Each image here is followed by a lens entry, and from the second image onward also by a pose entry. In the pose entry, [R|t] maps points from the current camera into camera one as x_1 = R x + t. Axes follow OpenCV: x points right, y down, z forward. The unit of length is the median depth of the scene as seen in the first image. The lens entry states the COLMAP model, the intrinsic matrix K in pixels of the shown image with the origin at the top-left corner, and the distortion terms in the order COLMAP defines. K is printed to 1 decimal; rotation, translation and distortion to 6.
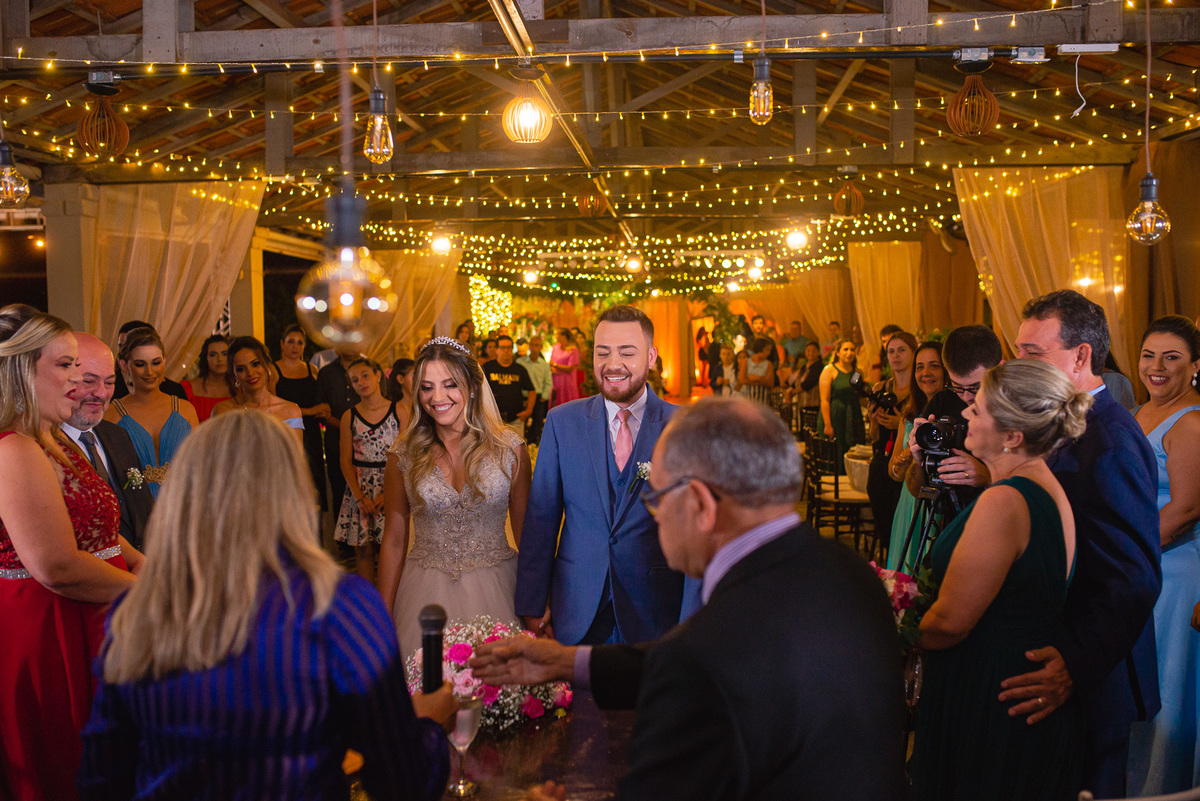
lens RADIAL K [[1144.1, 0, 593.6], [0, 1144.1, 399.6], [0, 0, 1]] dist [-0.067659, 0.105738]
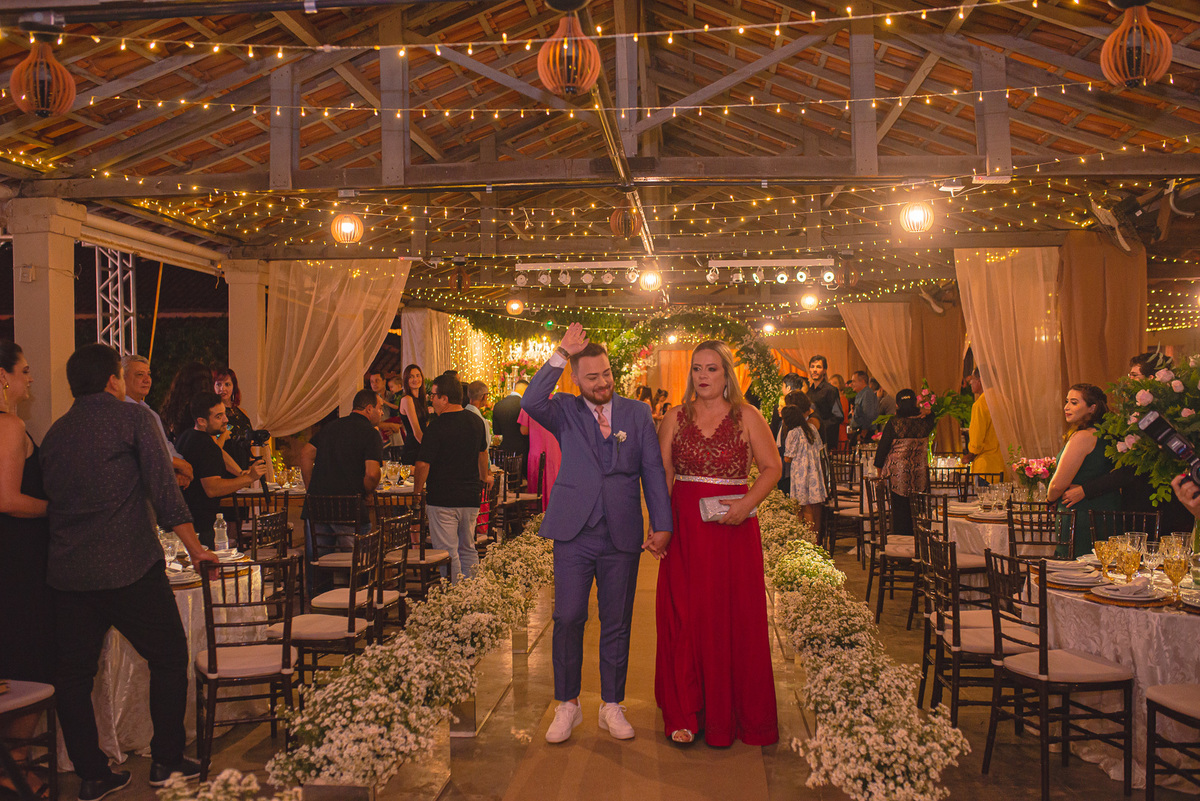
lens RADIAL K [[1144.1, 0, 593.6], [0, 1144.1, 399.6], [0, 0, 1]] dist [-0.067659, 0.105738]
pose [[0.999924, 0.004481, -0.011454, 0.010760], [-0.005059, 0.998690, -0.050927, -0.009878], [0.011211, 0.050981, 0.998637, 0.385894]]
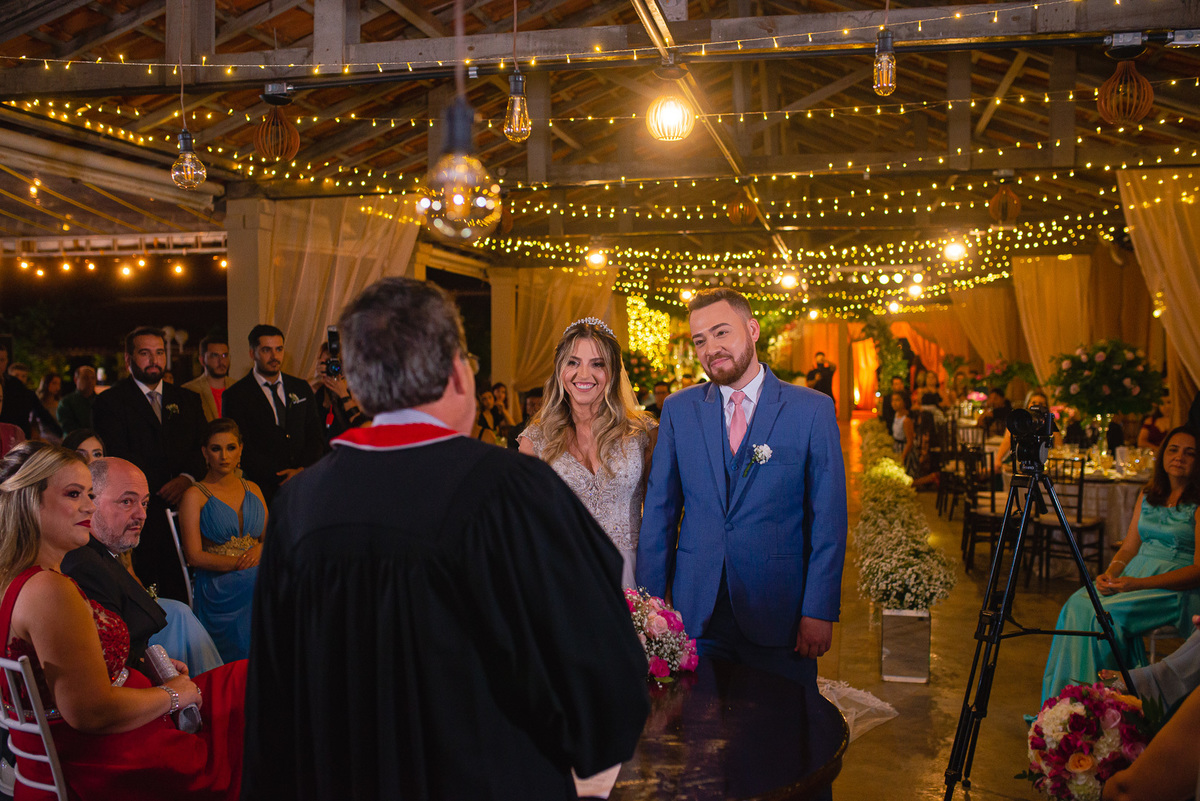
lens RADIAL K [[1144.1, 0, 593.6], [0, 1144.1, 399.6], [0, 0, 1]] dist [-0.067659, 0.105738]
pose [[0.990244, 0.009621, -0.139010, 0.007209], [-0.012812, 0.999674, -0.022075, 0.012601], [0.138752, 0.023641, 0.990045, -0.008837]]
